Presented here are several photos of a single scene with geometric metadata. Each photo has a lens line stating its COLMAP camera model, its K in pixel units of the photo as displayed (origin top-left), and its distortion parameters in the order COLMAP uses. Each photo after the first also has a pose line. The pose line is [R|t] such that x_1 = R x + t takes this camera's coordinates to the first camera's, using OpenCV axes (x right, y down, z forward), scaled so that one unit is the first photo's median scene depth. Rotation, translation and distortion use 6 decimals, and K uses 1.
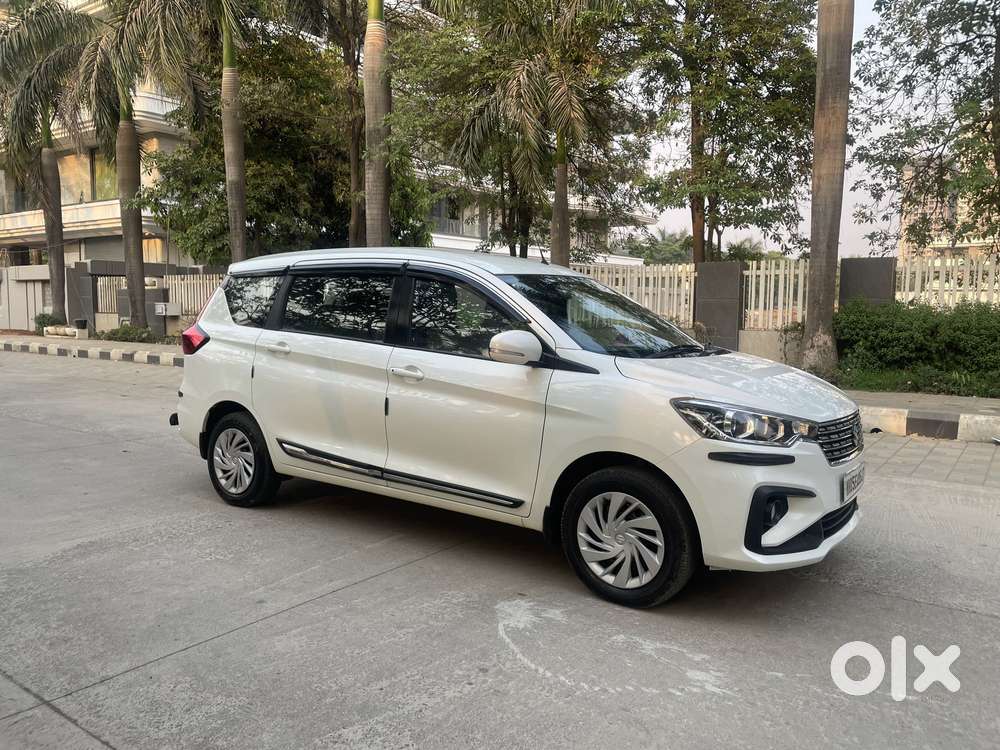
lens RADIAL K [[761.1, 0, 500.6], [0, 761.1, 373.2], [0, 0, 1]] dist [0.080417, -0.113223]
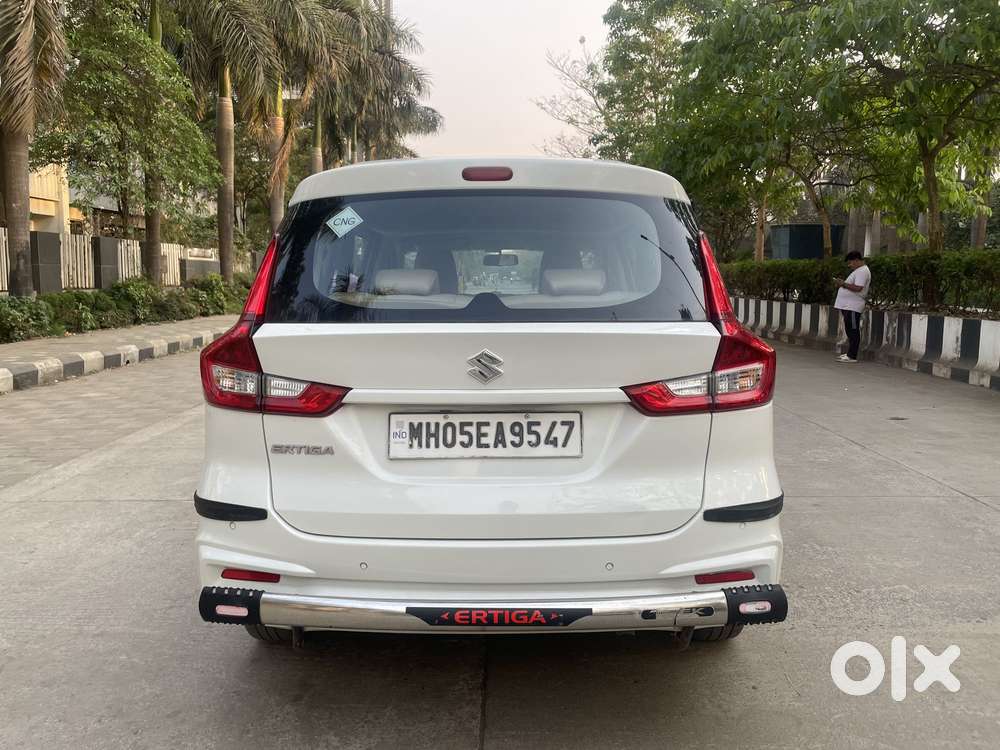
lens RADIAL K [[761.1, 0, 504.2], [0, 761.1, 368.2], [0, 0, 1]] dist [0.080417, -0.113223]
pose [[-0.574971, -0.109477, 0.810817, -0.775900], [0.060744, 0.982561, 0.175741, -0.141177], [-0.815916, 0.150298, -0.558293, 1.586609]]
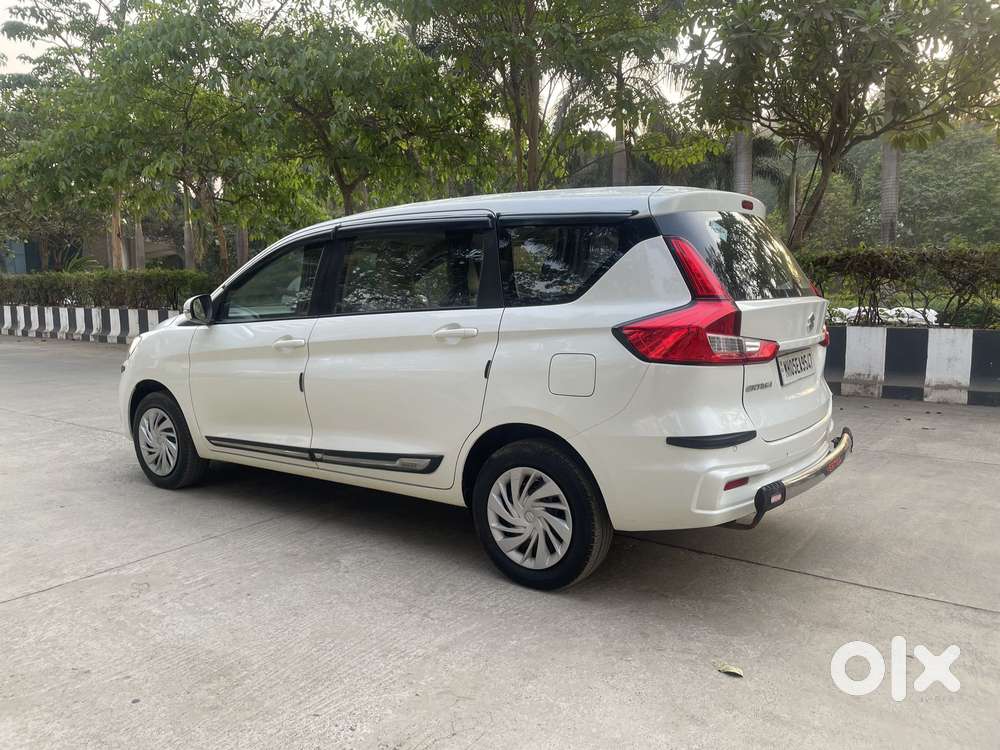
lens RADIAL K [[761.1, 0, 497.5], [0, 761.1, 372.4], [0, 0, 1]] dist [0.080417, -0.113223]
pose [[-0.999894, -0.007562, 0.012447, -0.143739], [-0.005003, 0.980976, 0.194066, -0.160832], [-0.013678, 0.193983, -0.980909, 2.077893]]
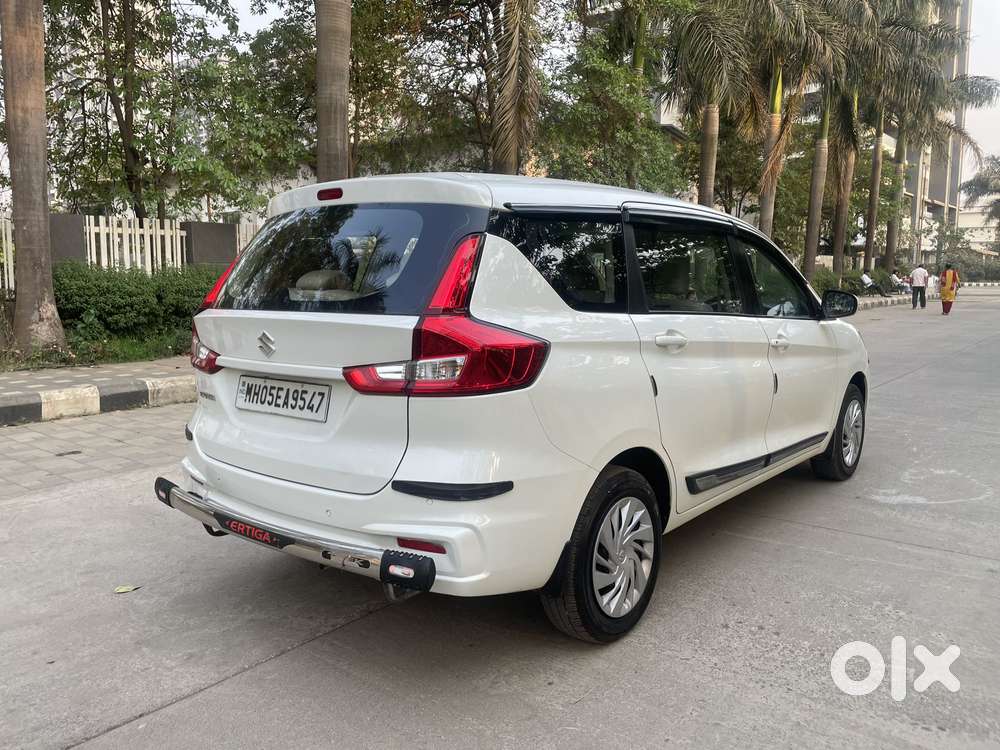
lens RADIAL K [[761.1, 0, 506.9], [0, 761.1, 371.1], [0, 0, 1]] dist [0.080417, -0.113223]
pose [[0.063475, -0.134341, 0.988900, -0.973268], [0.089499, 0.987672, 0.128429, -0.105213], [-0.993962, 0.080353, 0.074716, 1.143850]]
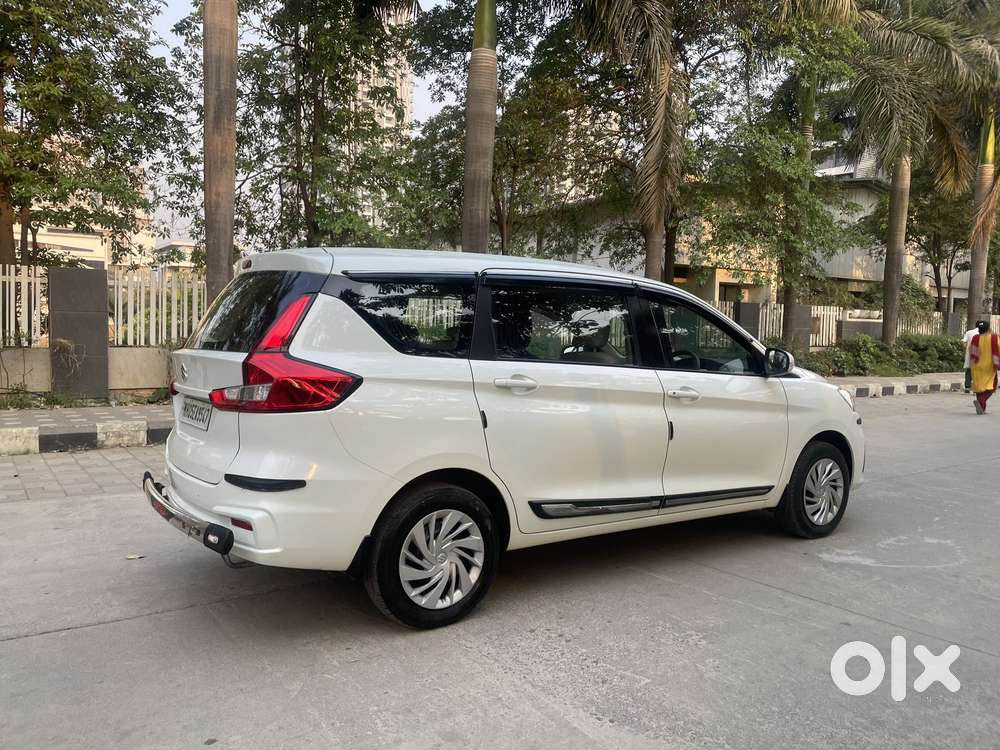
lens RADIAL K [[761.1, 0, 502.1], [0, 761.1, 374.2], [0, 0, 1]] dist [0.080417, -0.113223]
pose [[0.340160, -0.057033, 0.938636, -1.044442], [0.070568, 0.996893, 0.034999, -0.071530], [-0.937716, 0.054332, 0.343128, 0.793226]]
